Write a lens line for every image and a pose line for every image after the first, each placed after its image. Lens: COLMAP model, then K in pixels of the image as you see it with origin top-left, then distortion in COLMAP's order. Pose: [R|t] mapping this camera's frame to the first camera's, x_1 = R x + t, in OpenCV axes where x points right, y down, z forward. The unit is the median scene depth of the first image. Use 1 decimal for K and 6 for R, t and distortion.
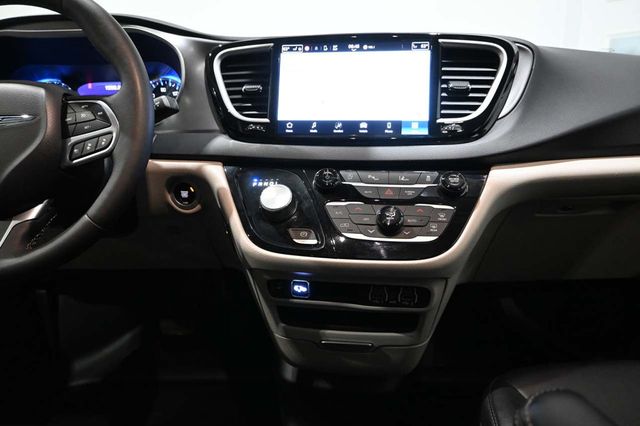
lens RADIAL K [[434.6, 0, 320.0], [0, 434.6, 213.0], [0, 0, 1]] dist [-0.004863, 0.000480]
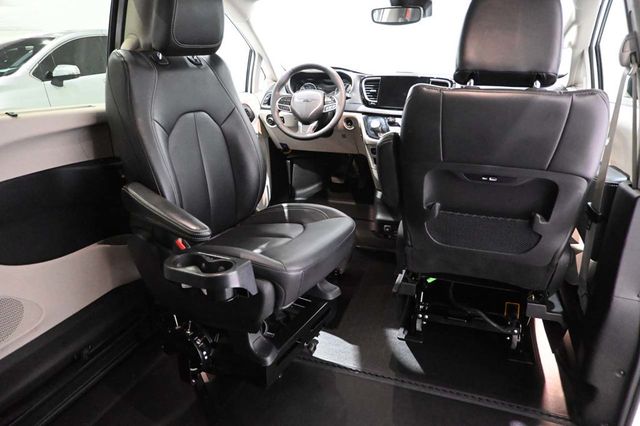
lens RADIAL K [[434.6, 0, 320.0], [0, 434.6, 213.0], [0, 0, 1]] dist [-0.004863, 0.000480]
pose [[0.947325, 0.122404, -0.295961, 0.557613], [-0.088873, 0.988262, 0.124258, 0.253599], [0.307696, -0.091409, 0.947084, -2.355025]]
